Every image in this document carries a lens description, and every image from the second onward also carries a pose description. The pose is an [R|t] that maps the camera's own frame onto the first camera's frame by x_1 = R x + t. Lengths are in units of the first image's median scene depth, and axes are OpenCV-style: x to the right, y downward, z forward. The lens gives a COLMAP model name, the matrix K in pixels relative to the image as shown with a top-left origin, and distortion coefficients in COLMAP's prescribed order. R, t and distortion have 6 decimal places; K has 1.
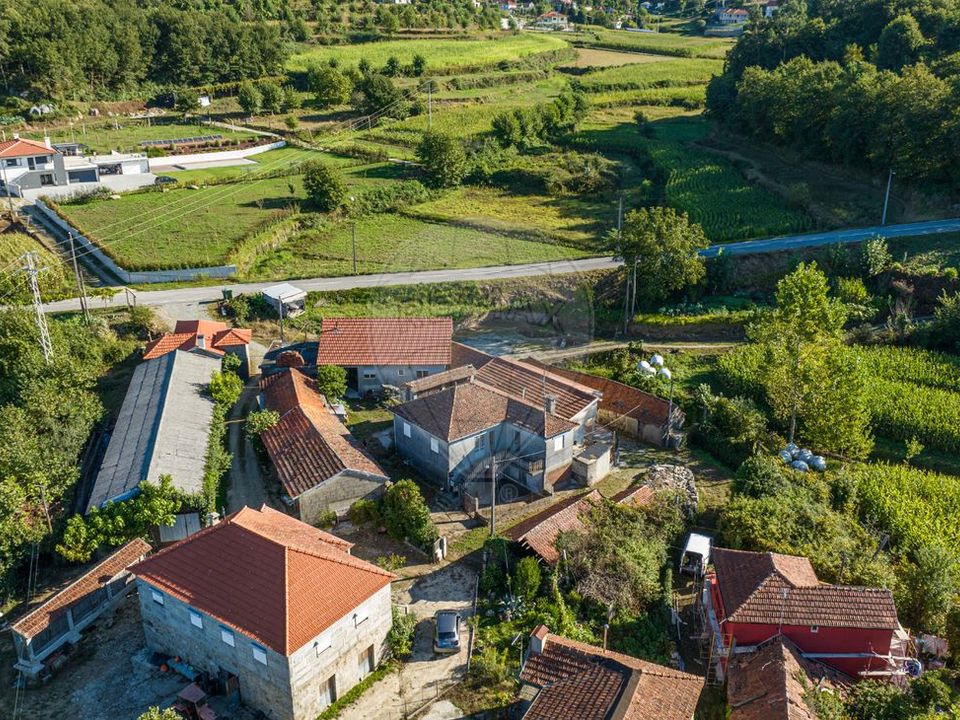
lens RADIAL K [[890.9, 0, 480.0], [0, 890.9, 360.0], [0, 0, 1]] dist [0.002983, -0.009951]
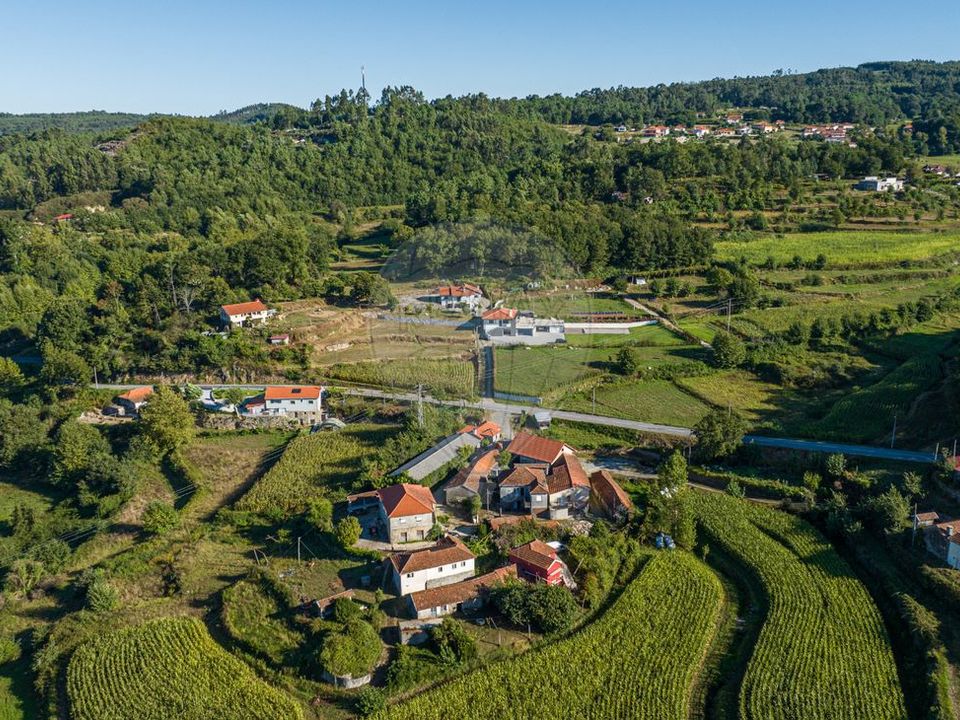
lens RADIAL K [[890.9, 0, 480.0], [0, 890.9, 360.0], [0, 0, 1]] dist [0.002983, -0.009951]
pose [[0.773039, 0.153588, -0.615485, 0.517292], [-0.219040, 0.975199, -0.031760, -0.060514], [0.595342, 0.159367, 0.787508, -0.406777]]
